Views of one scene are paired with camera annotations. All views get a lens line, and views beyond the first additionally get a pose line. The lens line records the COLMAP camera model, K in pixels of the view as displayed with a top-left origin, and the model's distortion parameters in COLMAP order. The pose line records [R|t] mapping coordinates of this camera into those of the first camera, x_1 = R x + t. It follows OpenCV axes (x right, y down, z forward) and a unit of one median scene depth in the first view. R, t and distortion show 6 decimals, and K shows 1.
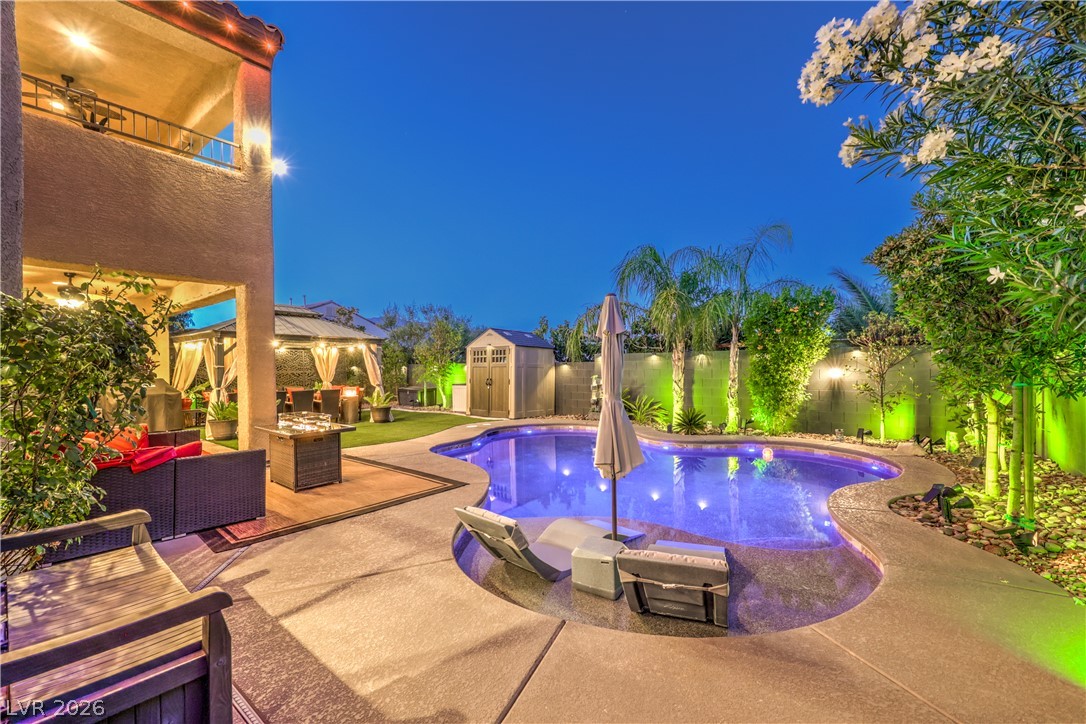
lens RADIAL K [[448.3, 0, 543.0], [0, 448.3, 362.0], [0, 0, 1]] dist [0.000855, 0.000002]
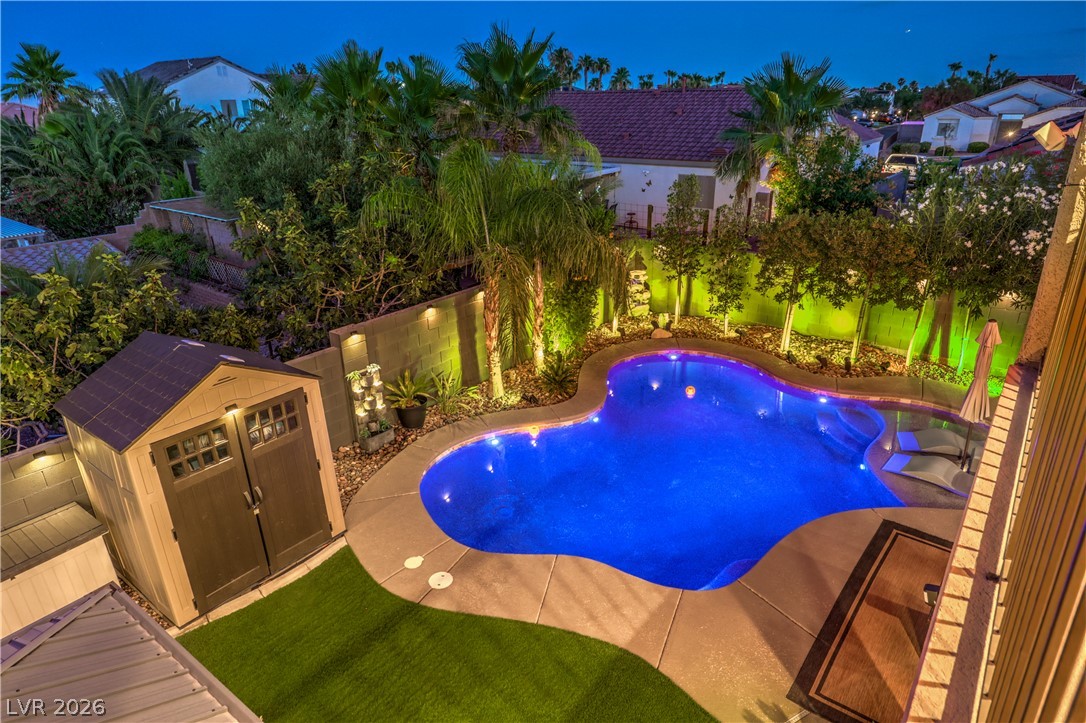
lens RADIAL K [[647.4, 0, 543.0], [0, 647.4, 361.5], [0, 0, 1]] dist [0.000433, 0.000305]
pose [[-0.021448, -0.369637, 0.928929, -0.652821], [0.005757, 0.929081, 0.369831, -0.288006], [-0.999753, 0.013280, -0.017799, 0.848248]]
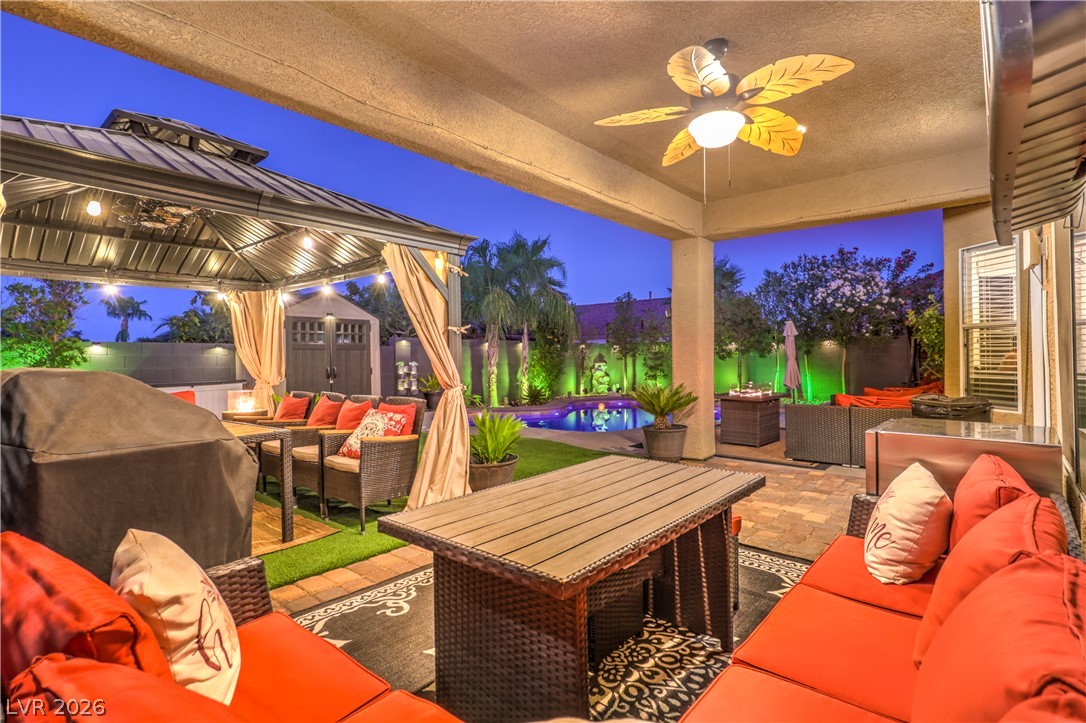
lens RADIAL K [[523.9, 0, 543.4], [0, 523.9, 352.7], [0, 0, 1]] dist [-0.000205, -0.000185]
pose [[0.037400, 0.015258, 0.999184, -0.955145], [-0.004122, 0.999877, -0.015114, 0.027639], [-0.999292, -0.003553, 0.037458, 0.740015]]
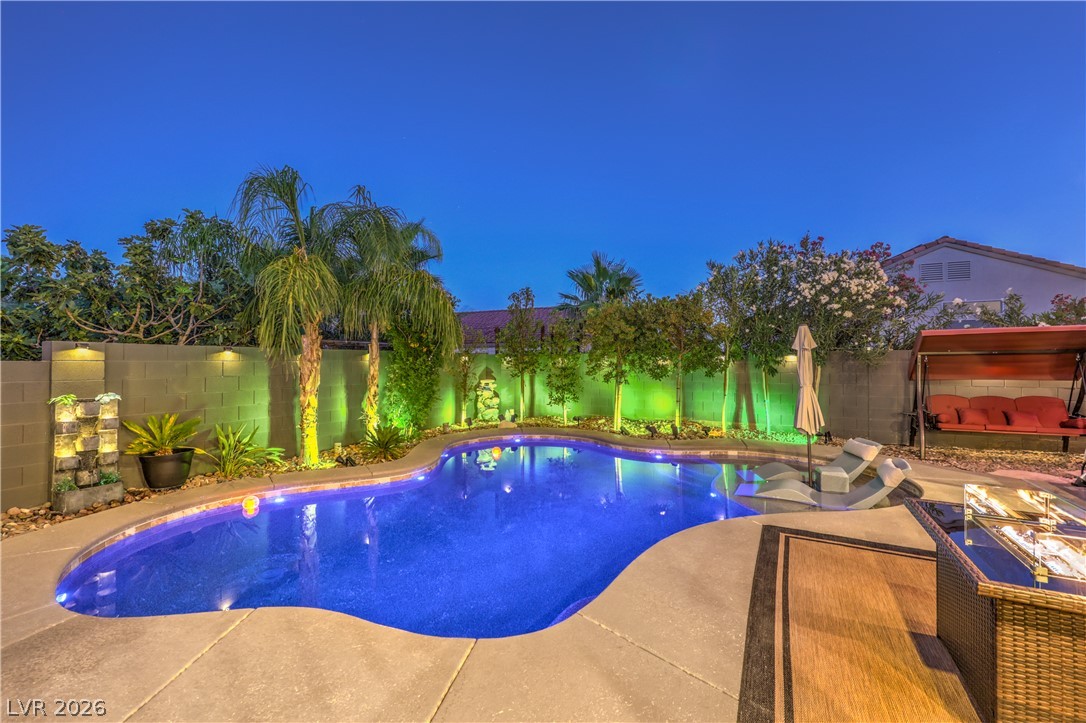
lens RADIAL K [[445.2, 0, 544.8], [0, 445.2, 359.5], [0, 0, 1]] dist [0.000315, 0.000137]
pose [[-0.221278, 0.012834, 0.975126, -0.393192], [-0.007335, 0.999863, -0.014824, 0.000808], [-0.975183, -0.010433, -0.221153, 0.726605]]
